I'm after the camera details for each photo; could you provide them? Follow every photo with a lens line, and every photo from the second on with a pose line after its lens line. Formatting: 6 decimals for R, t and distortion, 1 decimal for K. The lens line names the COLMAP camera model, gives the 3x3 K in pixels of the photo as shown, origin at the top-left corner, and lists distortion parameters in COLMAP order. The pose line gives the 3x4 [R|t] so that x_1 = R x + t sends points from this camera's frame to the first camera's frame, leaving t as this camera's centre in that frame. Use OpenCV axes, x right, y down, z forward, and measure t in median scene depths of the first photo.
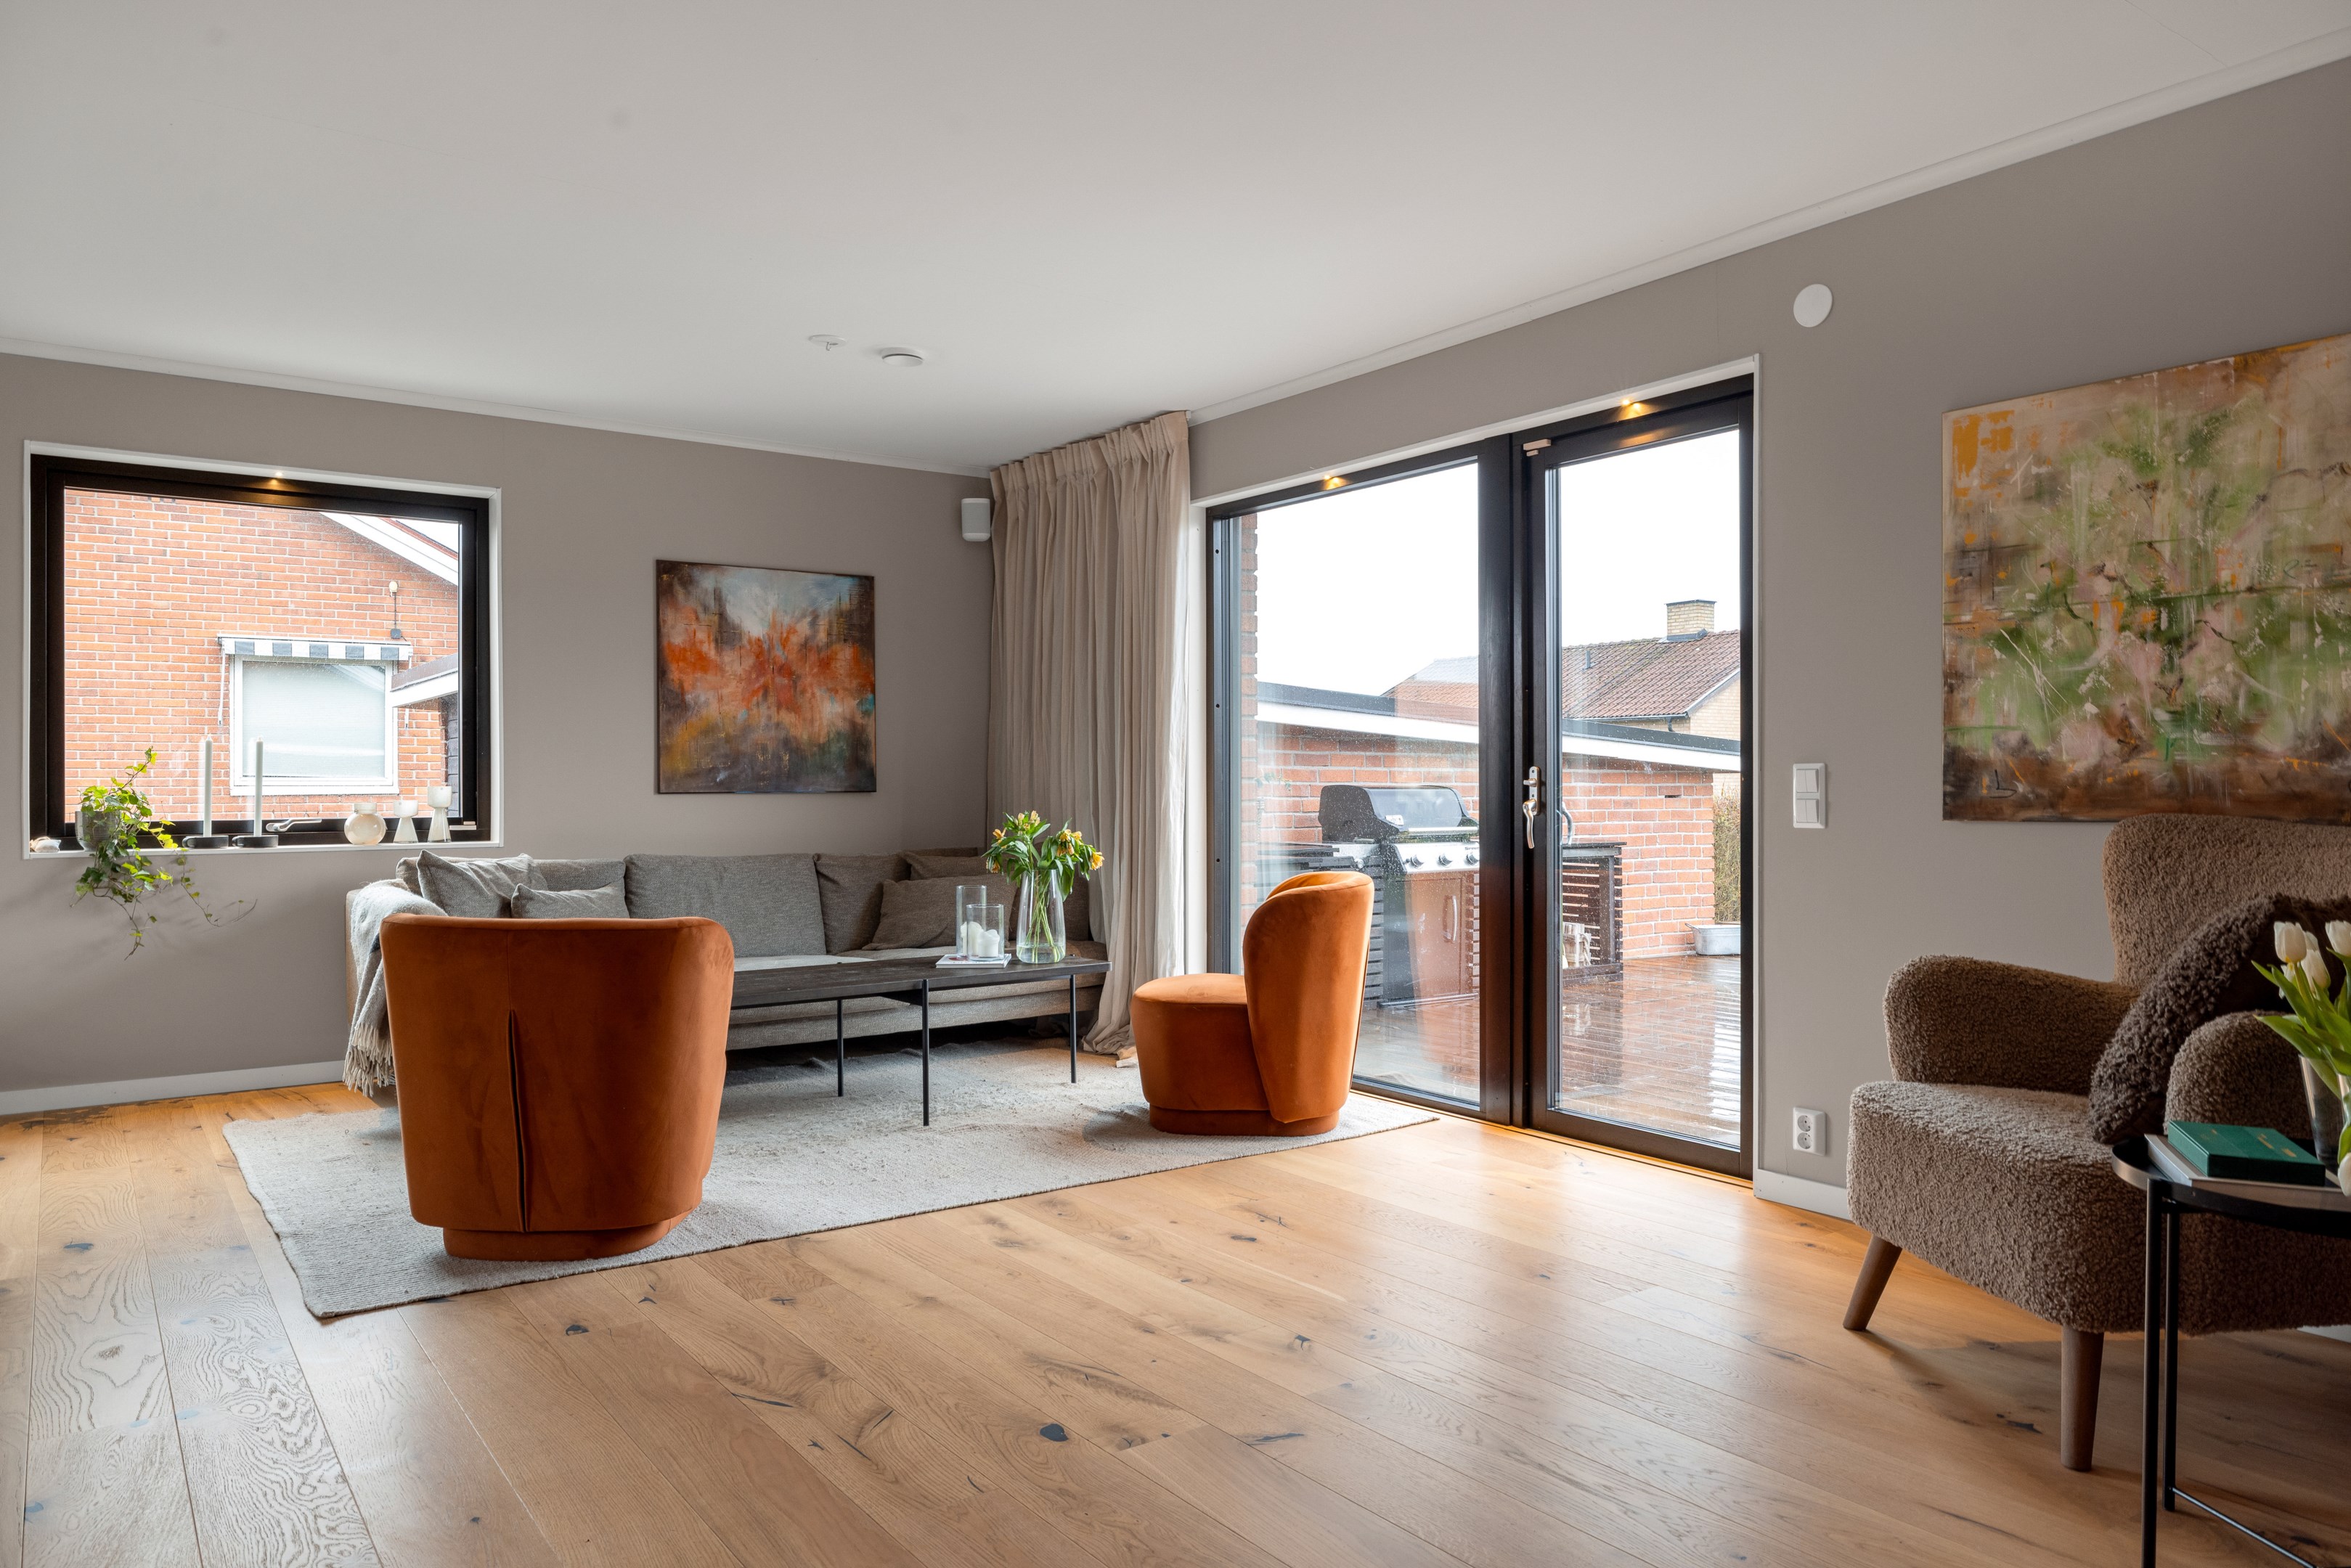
lens RADIAL K [[1602.8, 0, 1220.2], [0, 1602.8, 795.4], [0, 0, 1]] dist [-0.001258, 0.000023]
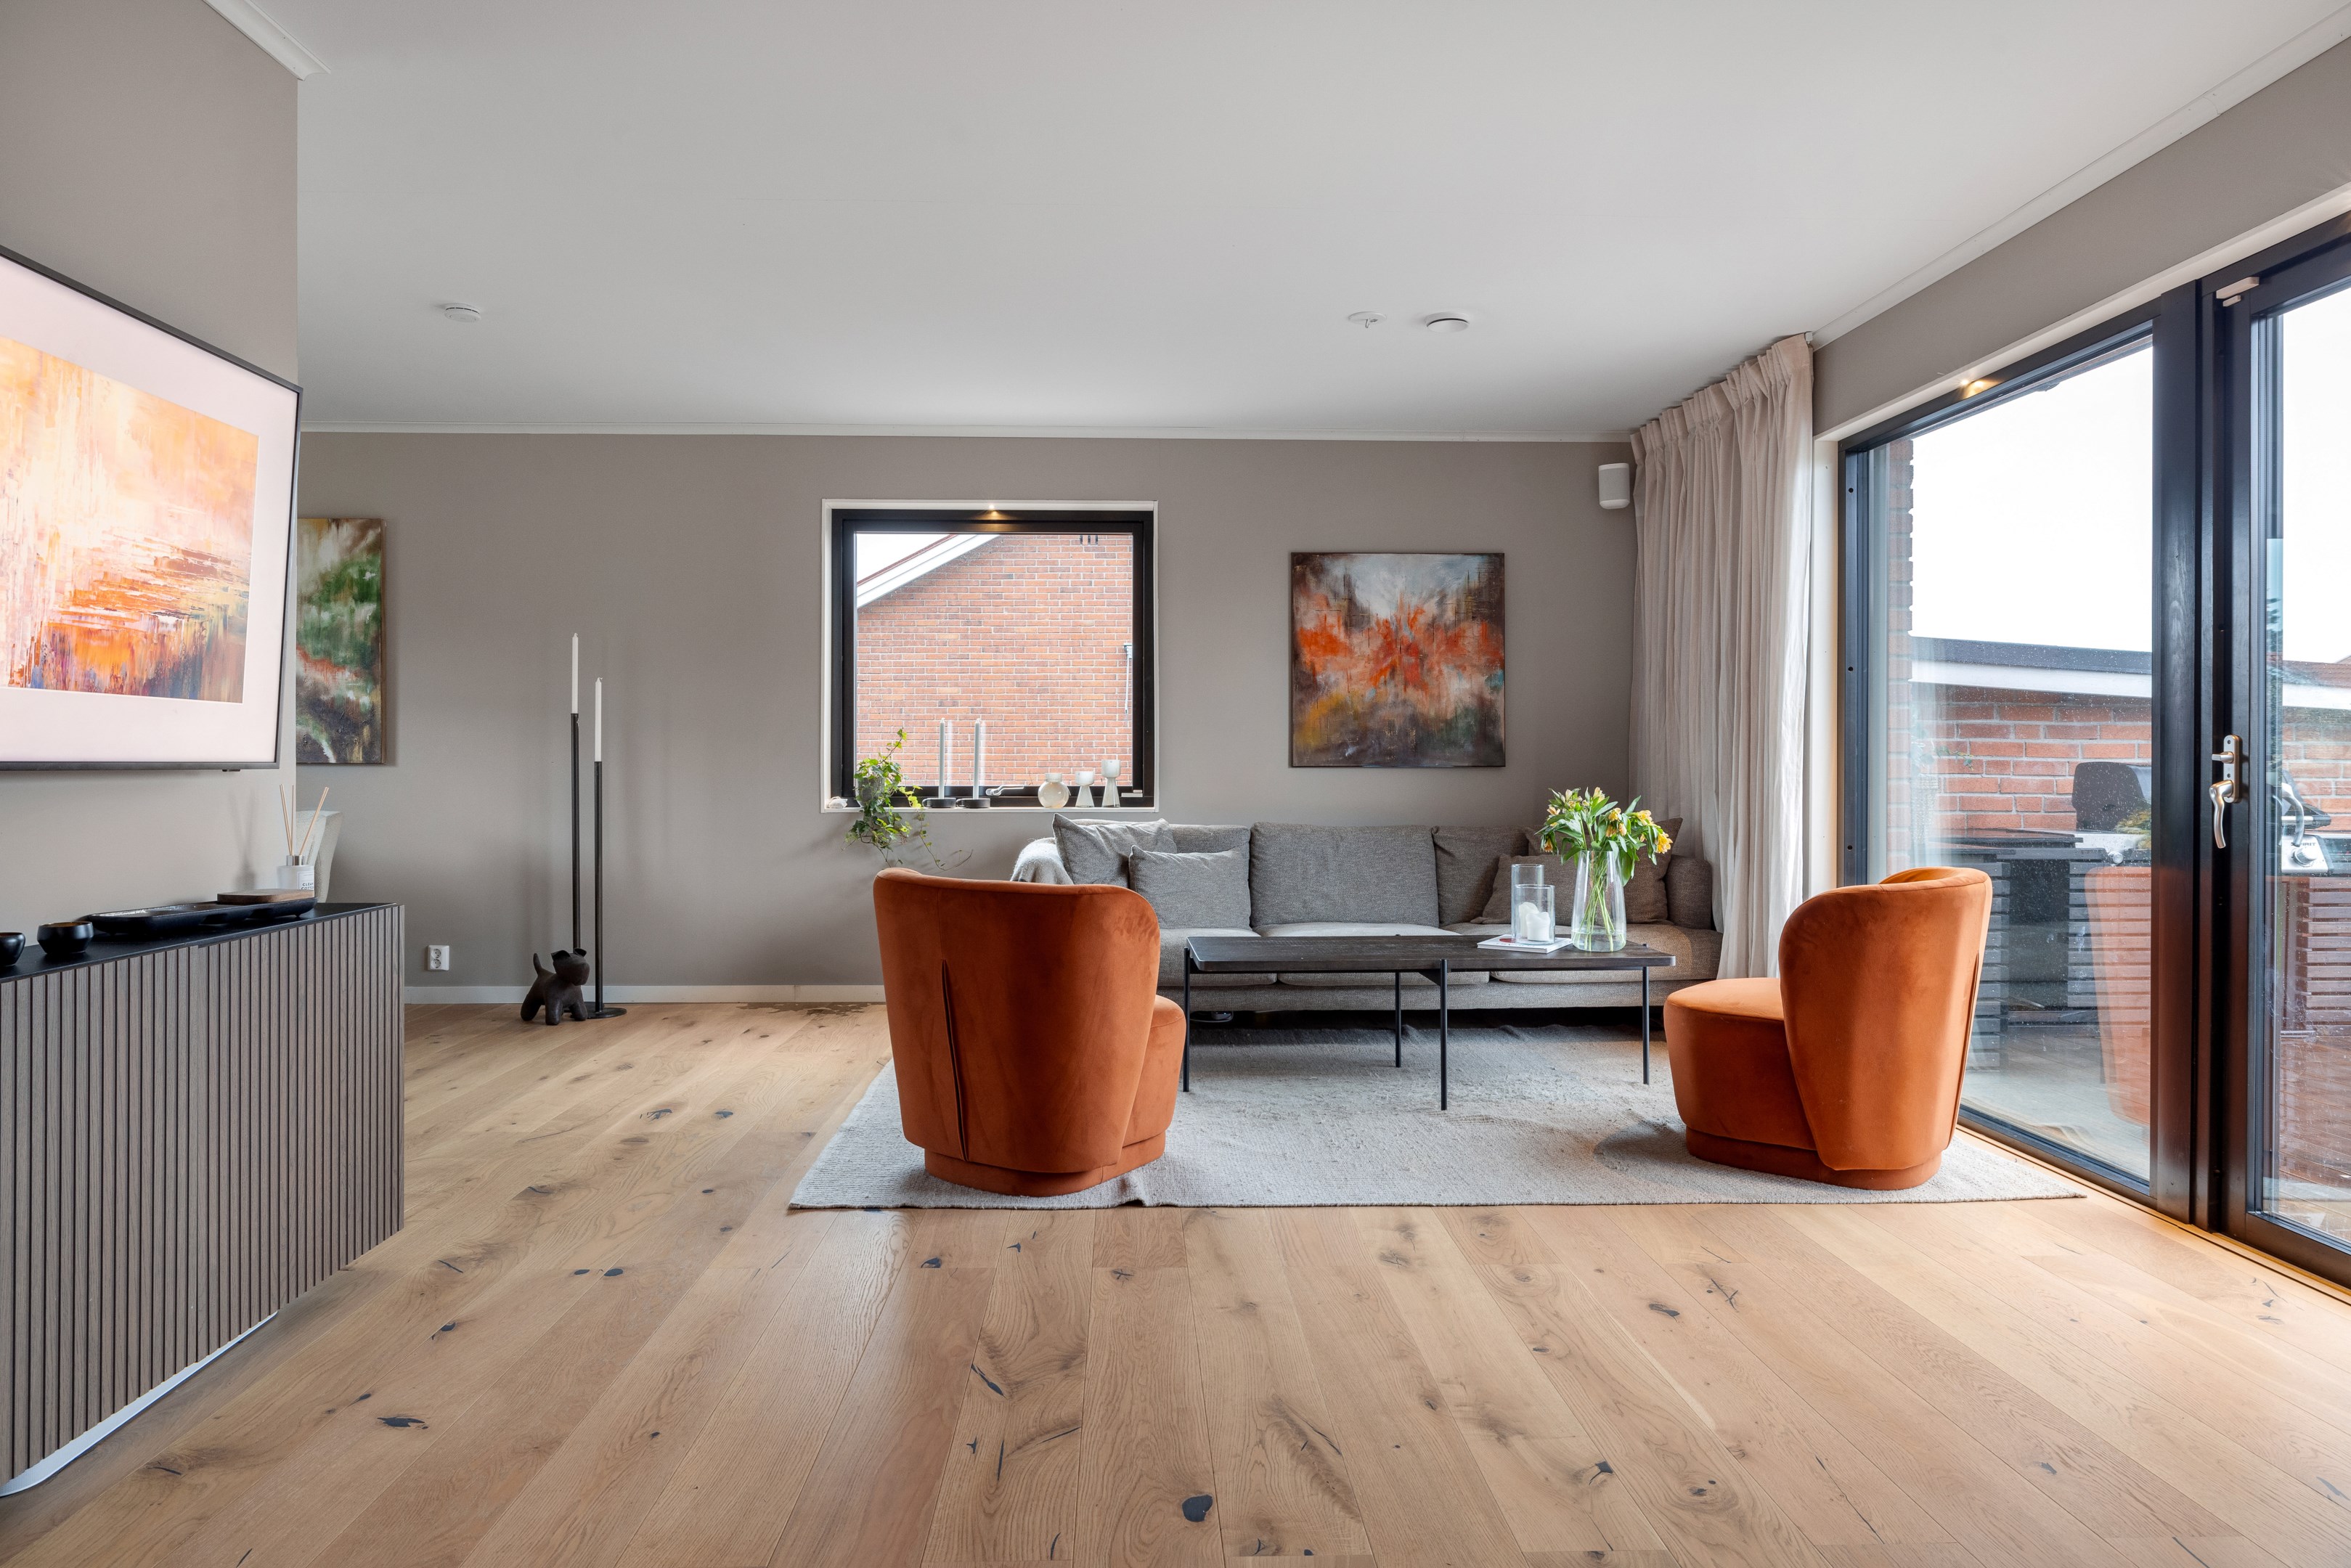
lens RADIAL K [[1424.5, 0, 1161.7], [0, 1424.5, 778.3], [0, 0, 1]] dist [-0.000858, 0.000061]
pose [[0.817689, 0.010023, -0.575573, 0.163769], [-0.007215, 0.999948, 0.007163, 0.000311], [0.575615, -0.001704, 0.817719, 0.188099]]
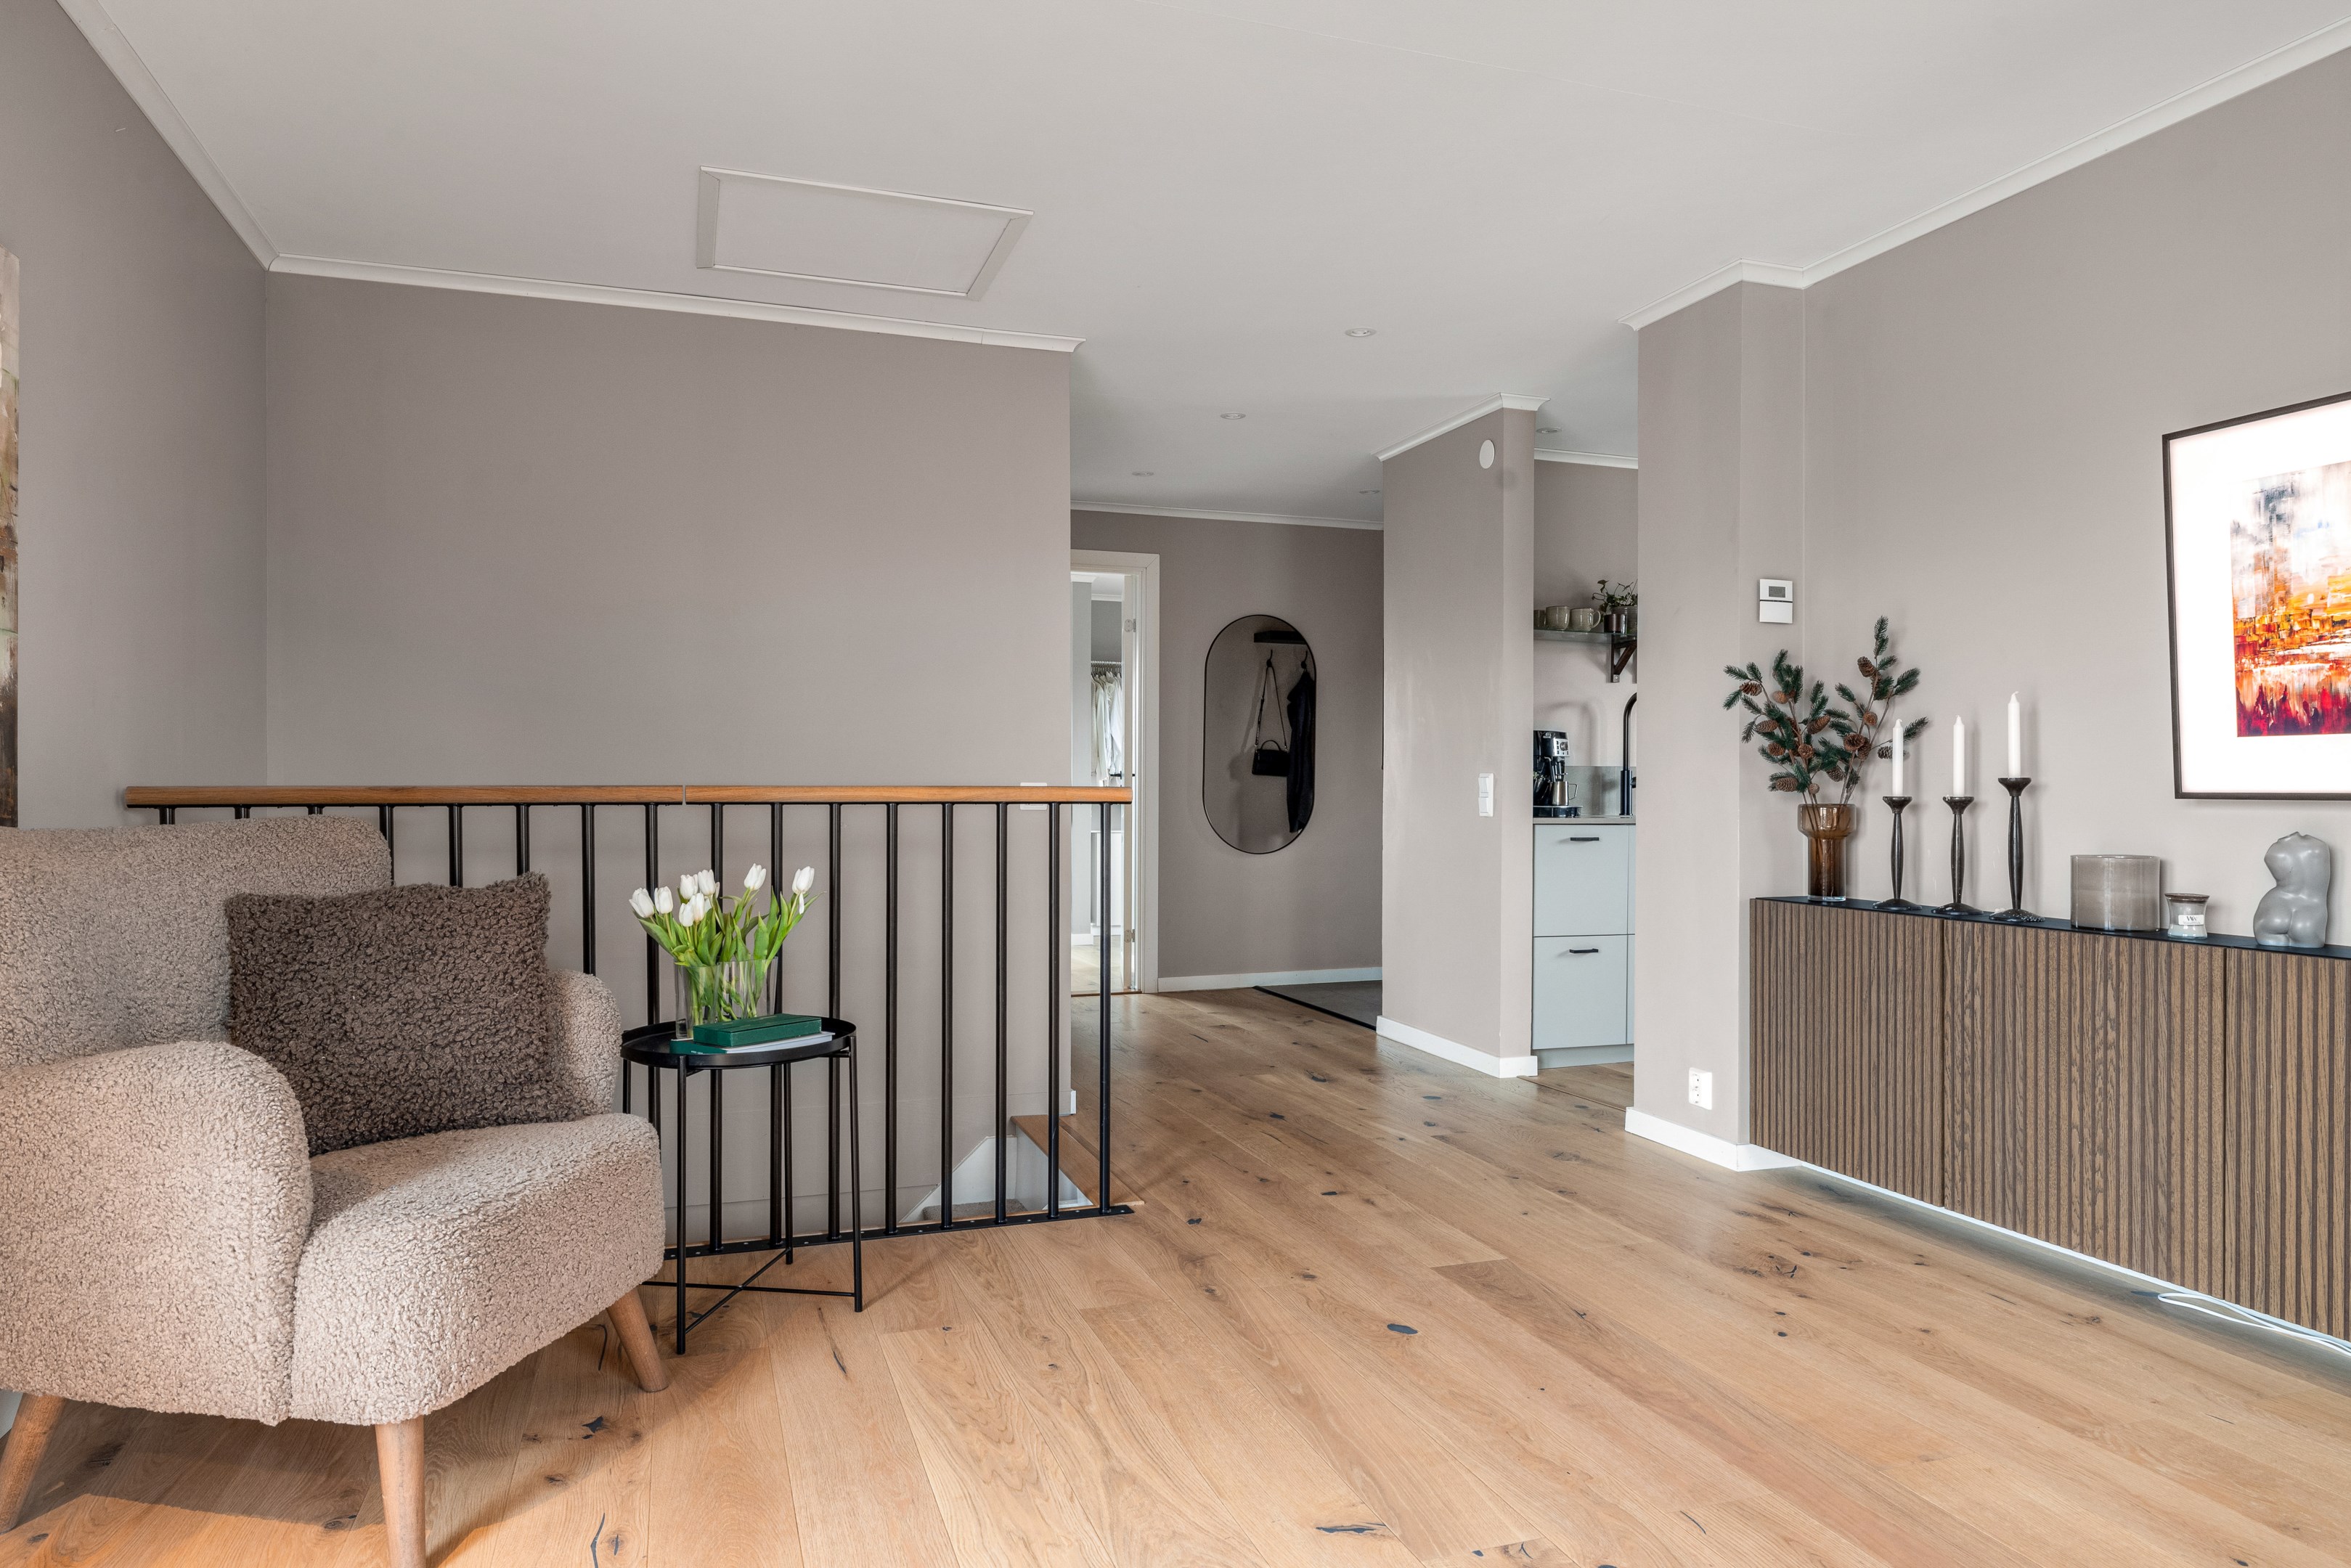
lens RADIAL K [[1424.5, 0, 1161.7], [0, 1424.5, 778.3], [0, 0, 1]] dist [-0.000858, 0.000061]
pose [[-0.953062, 0.001070, 0.302772, -0.053096], [-0.000312, 0.999990, -0.004517, -0.002556], [-0.302774, -0.004399, -0.953052, 0.909757]]
